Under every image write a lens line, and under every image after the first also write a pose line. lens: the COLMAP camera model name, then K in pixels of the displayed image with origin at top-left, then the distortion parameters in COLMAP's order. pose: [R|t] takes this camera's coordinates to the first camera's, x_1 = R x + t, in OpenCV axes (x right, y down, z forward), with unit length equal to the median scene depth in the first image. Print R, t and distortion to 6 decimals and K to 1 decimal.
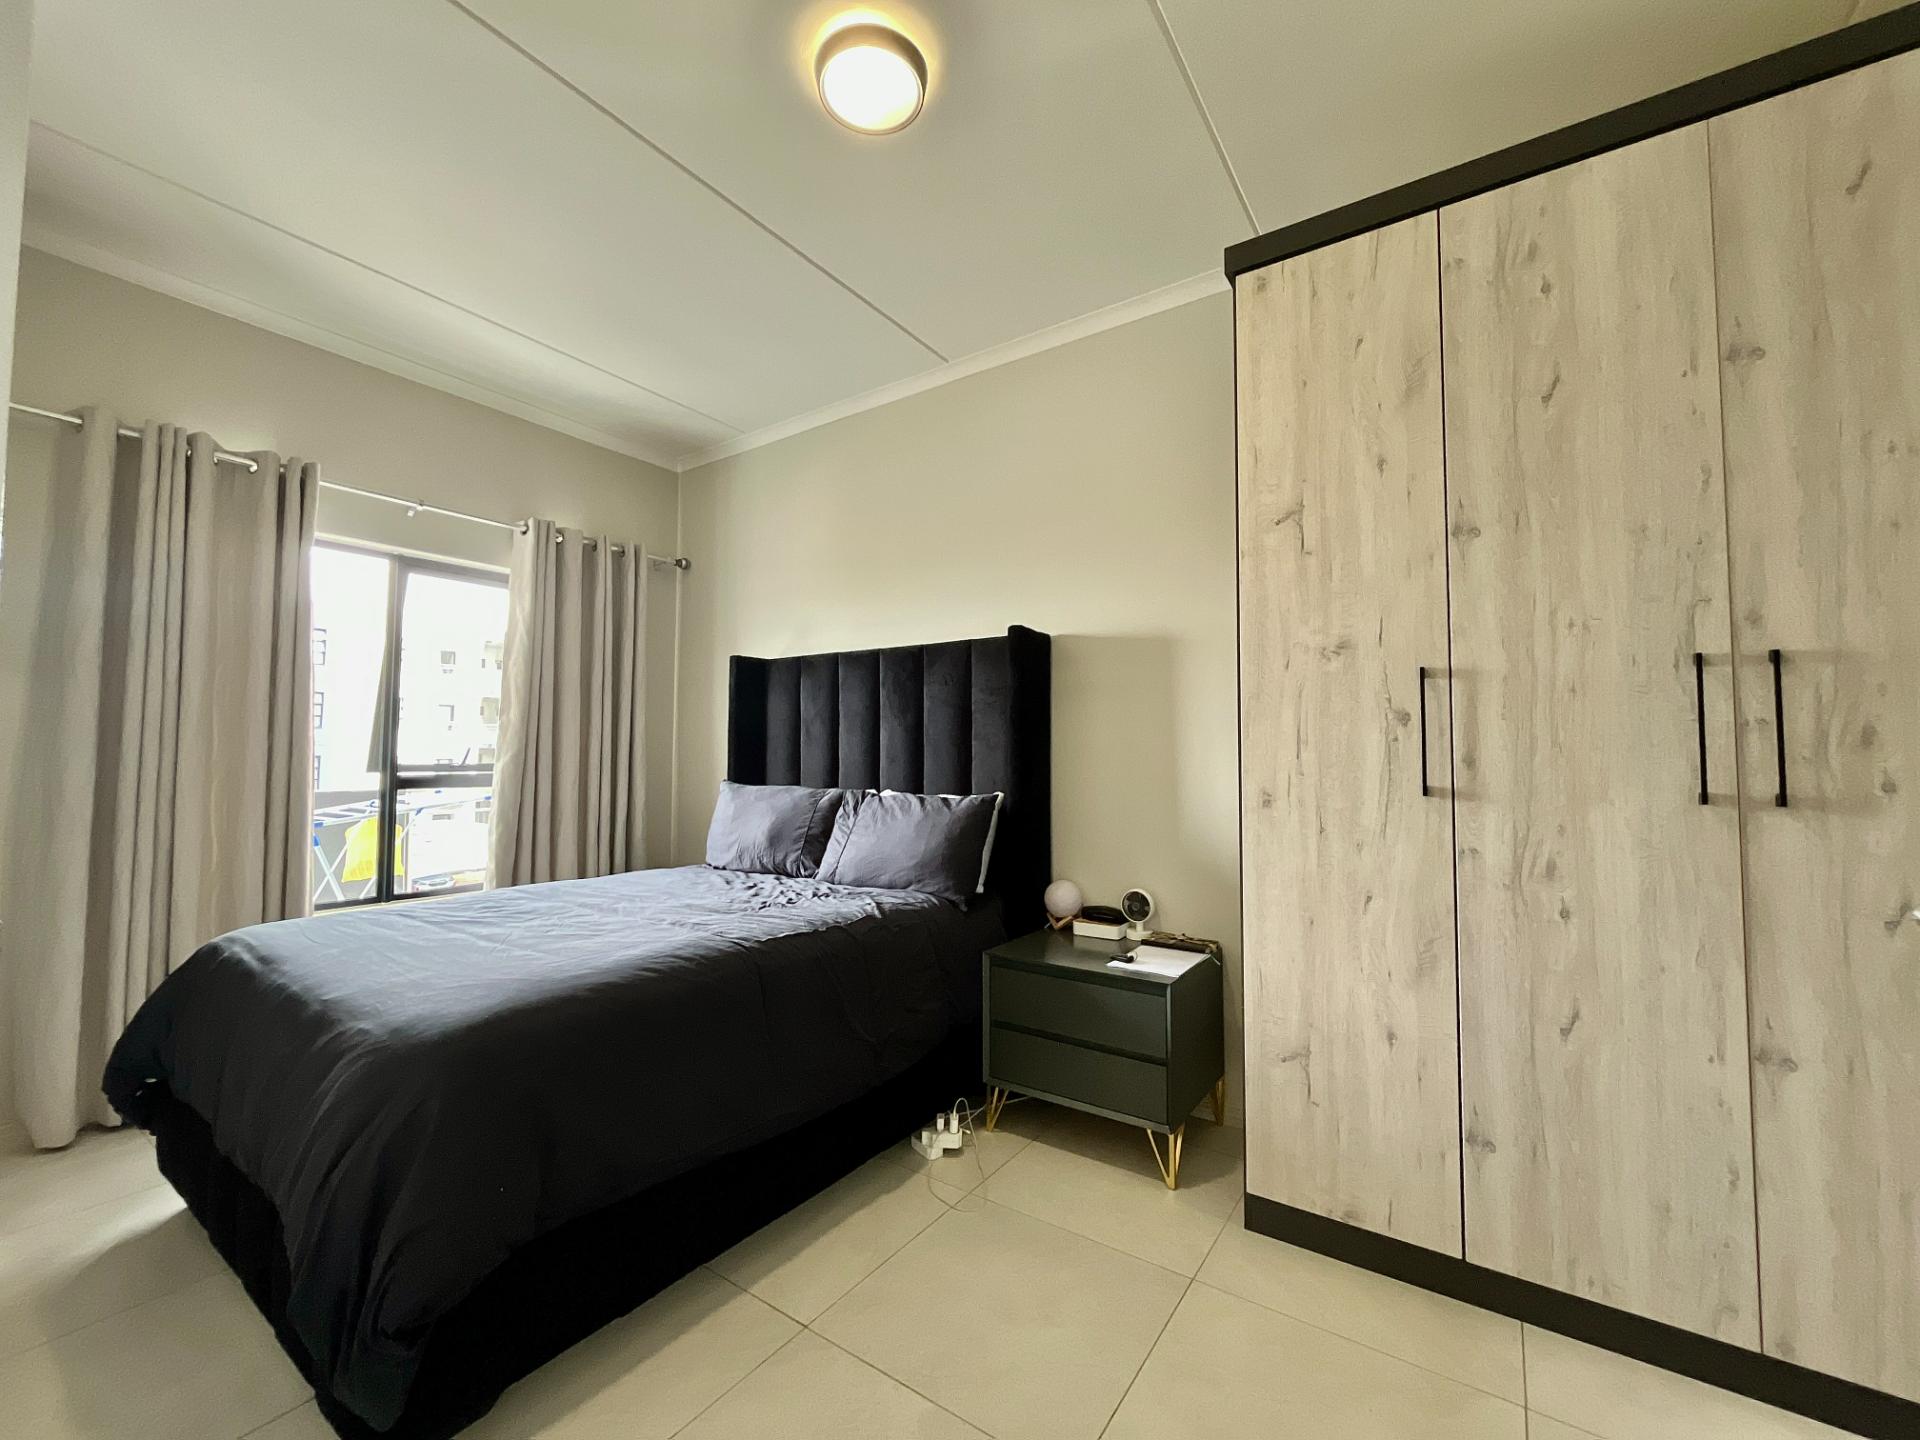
lens RADIAL K [[774.3, 0, 952.1], [0, 774.3, 715.3], [0, 0, 1]] dist [-0.004305, 0.000854]
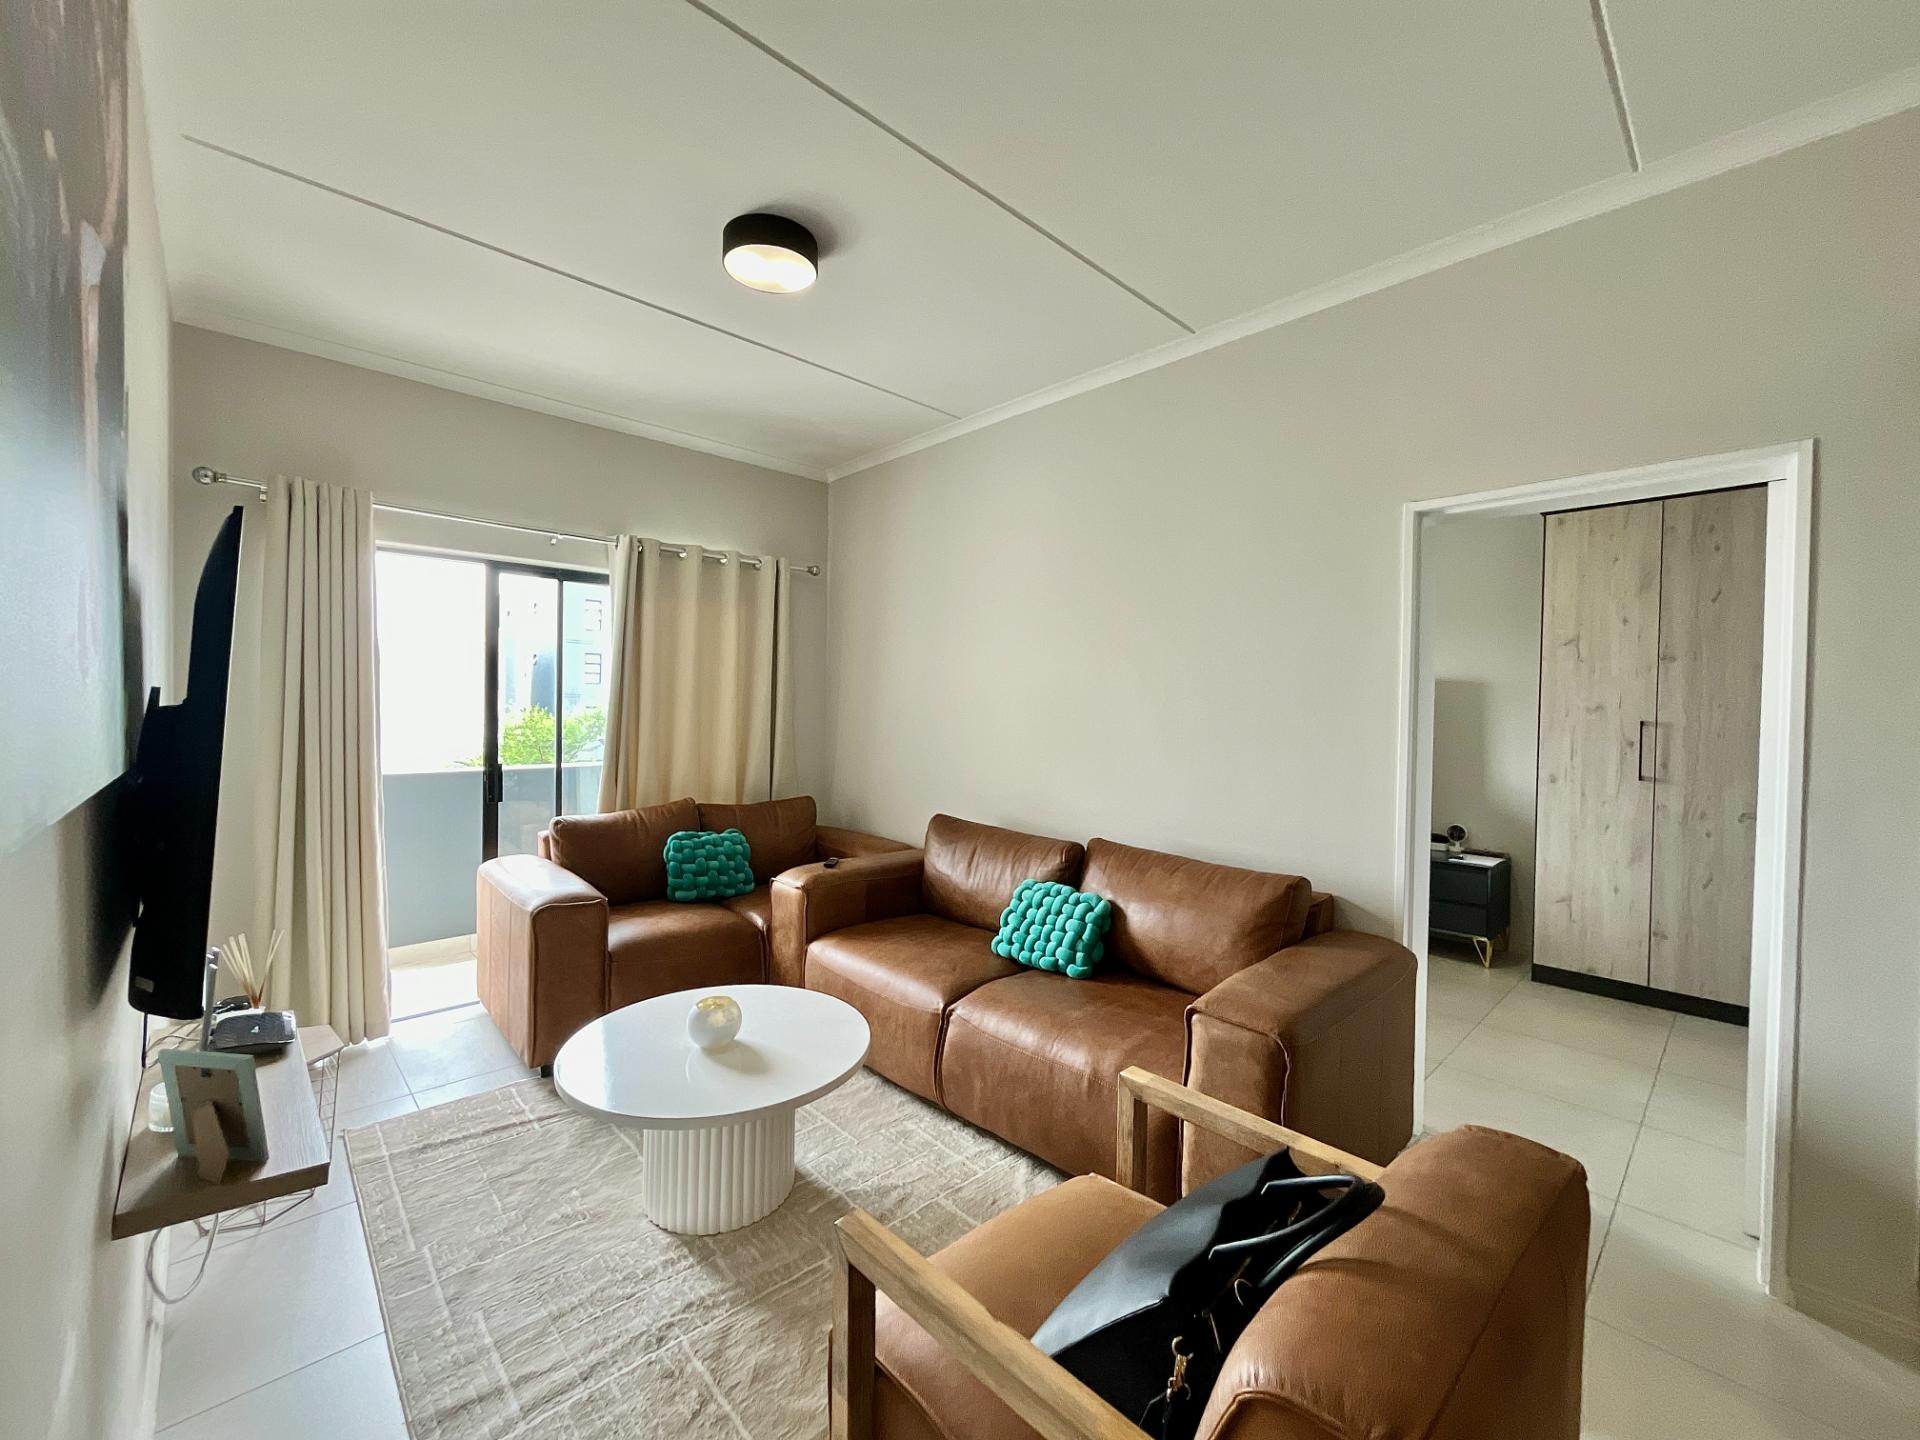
lens RADIAL K [[774.3, 0, 950.9], [0, 774.3, 714.2], [0, 0, 1]] dist [-0.004305, 0.000854]
pose [[0.979720, 0.013916, -0.199889, -0.836377], [-0.002302, 0.998301, 0.058219, -0.199487], [0.200359, -0.056578, 0.978087, -1.468235]]
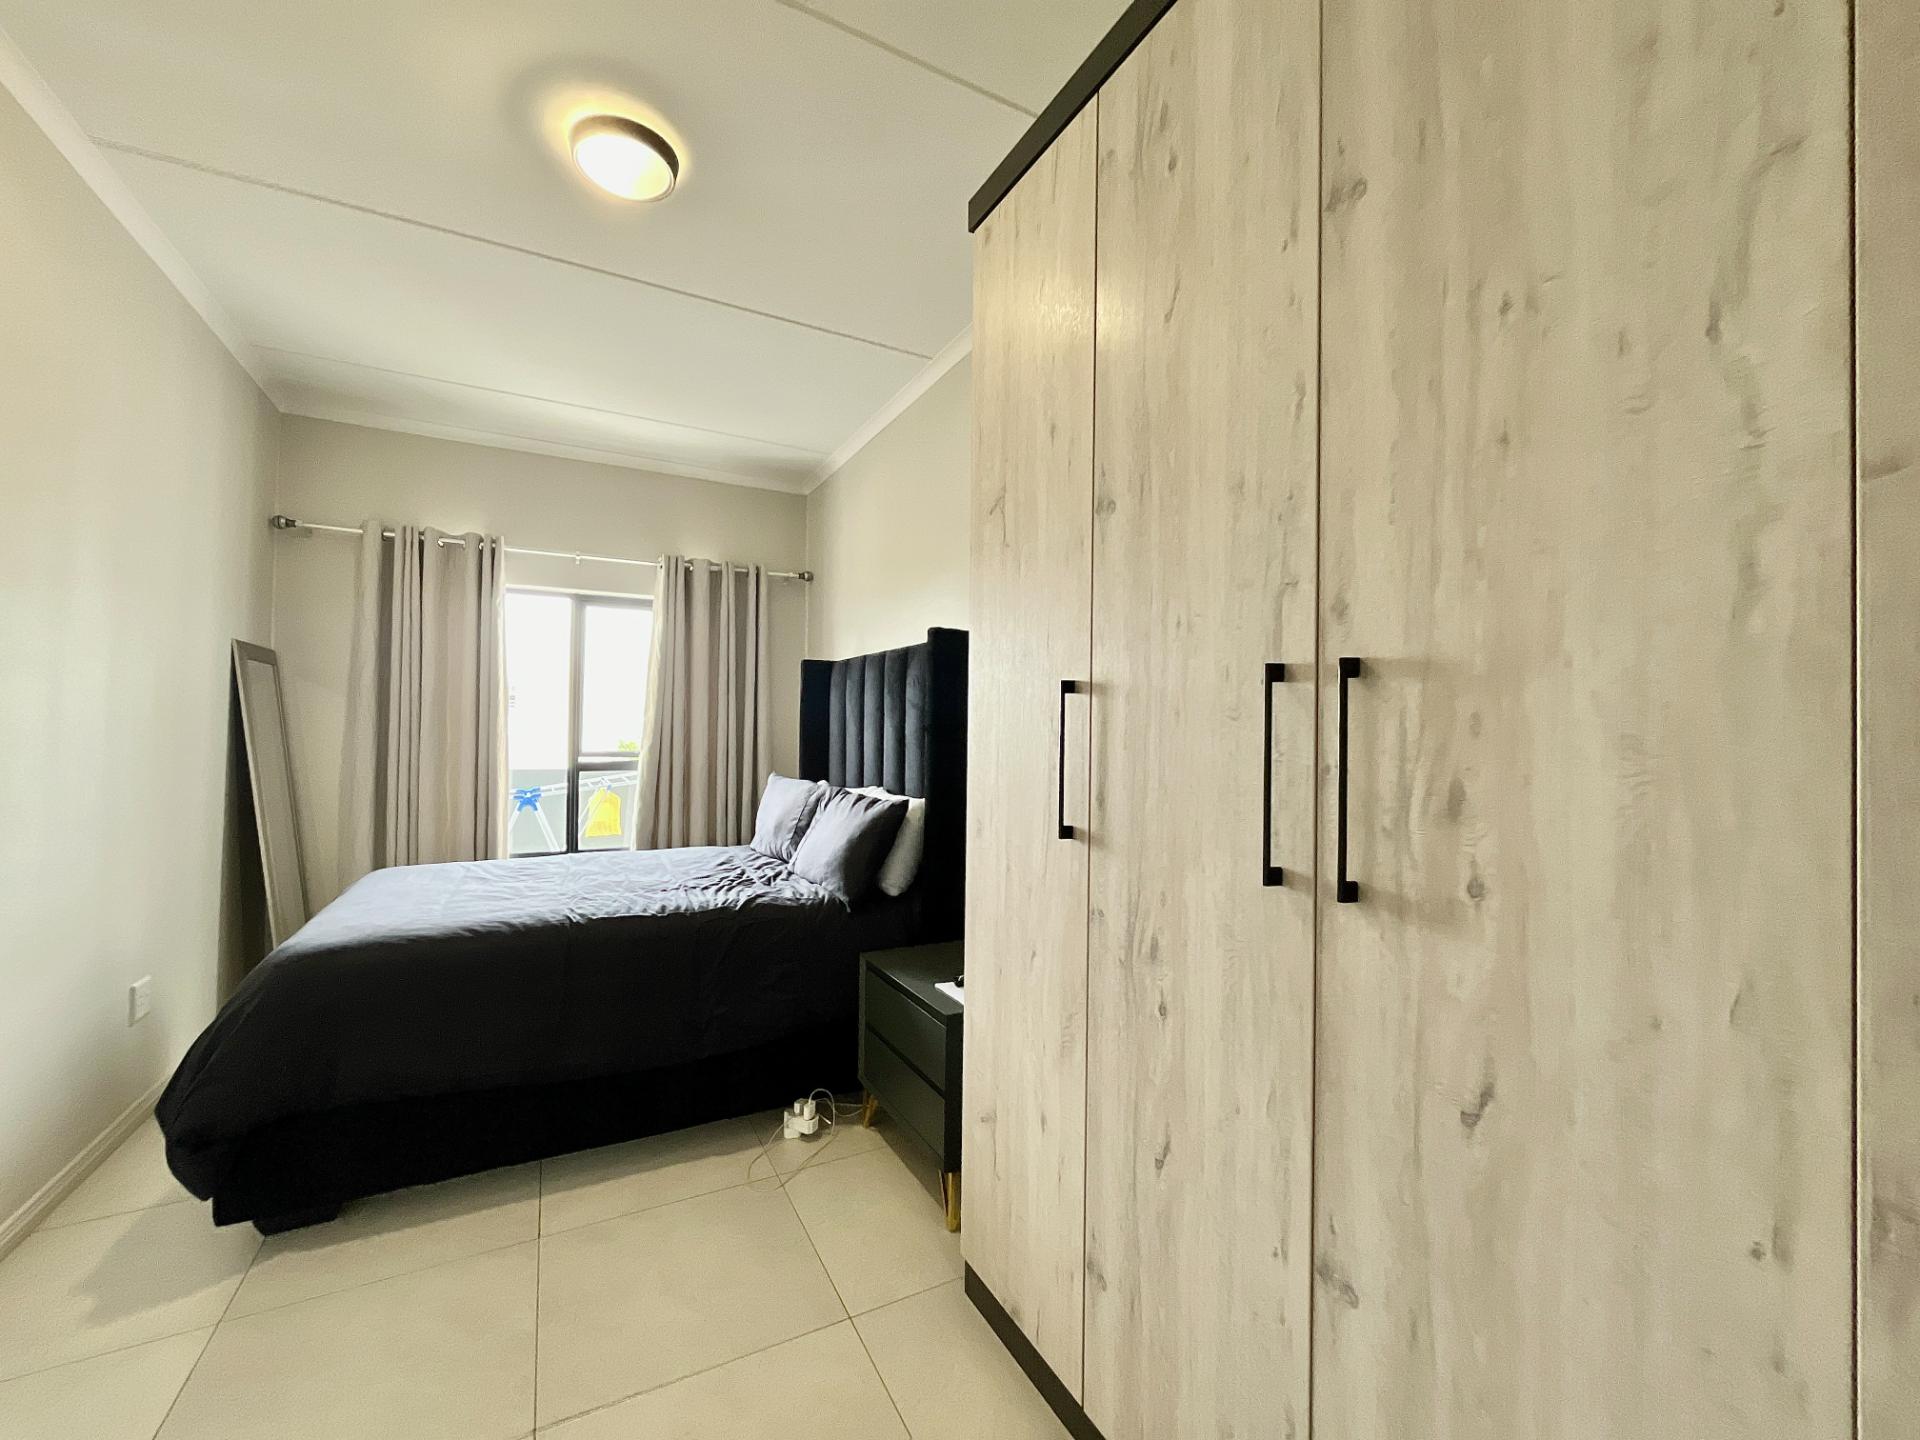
lens RADIAL K [[774.3, 0, 946.0], [0, 774.3, 715.6], [0, 0, 1]] dist [-0.004305, 0.000854]
pose [[0.885754, -0.000839, -0.464154, 0.866773], [0.014775, 0.999543, 0.026388, -0.047874], [0.463919, -0.030231, 0.885361, 0.220927]]
